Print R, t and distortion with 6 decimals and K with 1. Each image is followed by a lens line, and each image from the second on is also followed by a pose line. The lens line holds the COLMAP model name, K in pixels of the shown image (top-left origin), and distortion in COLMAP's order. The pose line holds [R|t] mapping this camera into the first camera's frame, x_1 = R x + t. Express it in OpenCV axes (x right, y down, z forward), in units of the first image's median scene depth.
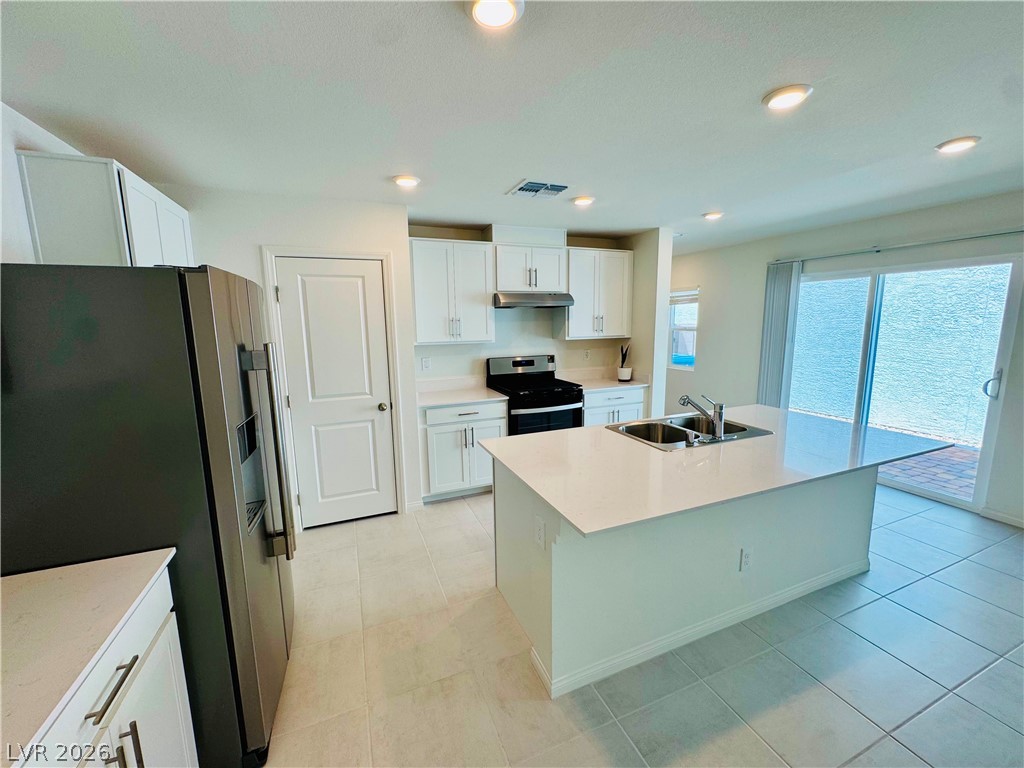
lens RADIAL K [[410.9, 0, 511.5], [0, 410.9, 386.1], [0, 0, 1]] dist [-0.001854, -0.000415]
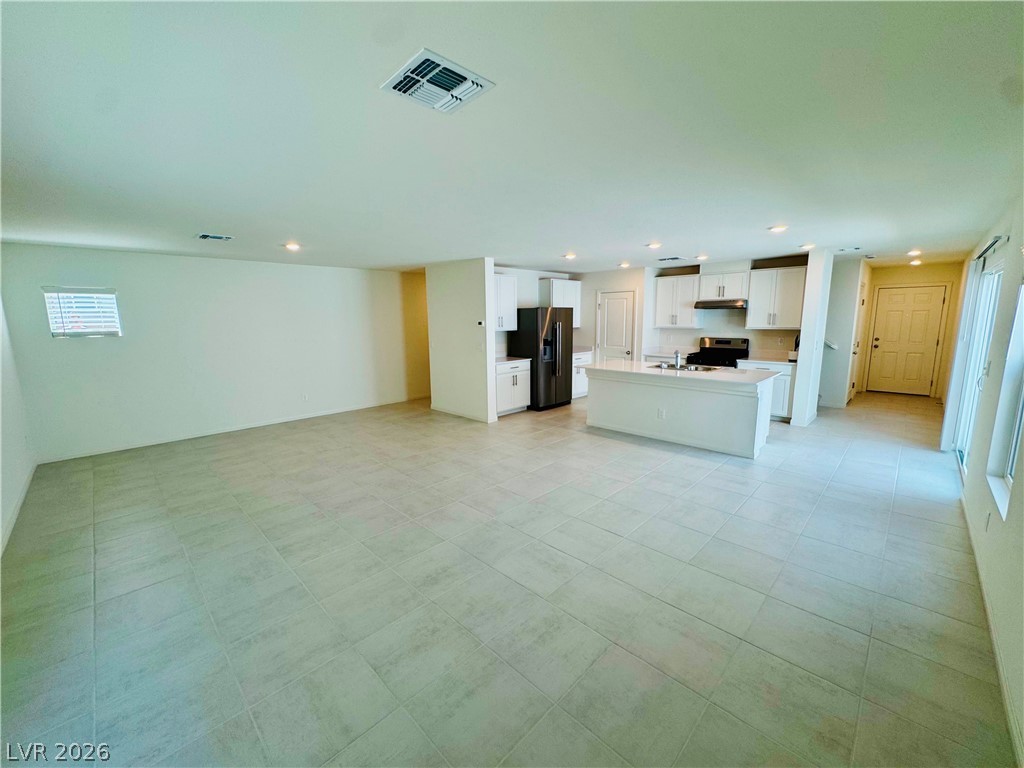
lens RADIAL K [[410.9, 0, 515.5], [0, 410.9, 382.5], [0, 0, 1]] dist [-0.001854, -0.000415]
pose [[0.397904, 0.154995, -0.904240, 1.333546], [-0.143678, 0.983991, 0.105441, 0.053508], [0.906107, 0.087964, 0.413803, -0.463377]]
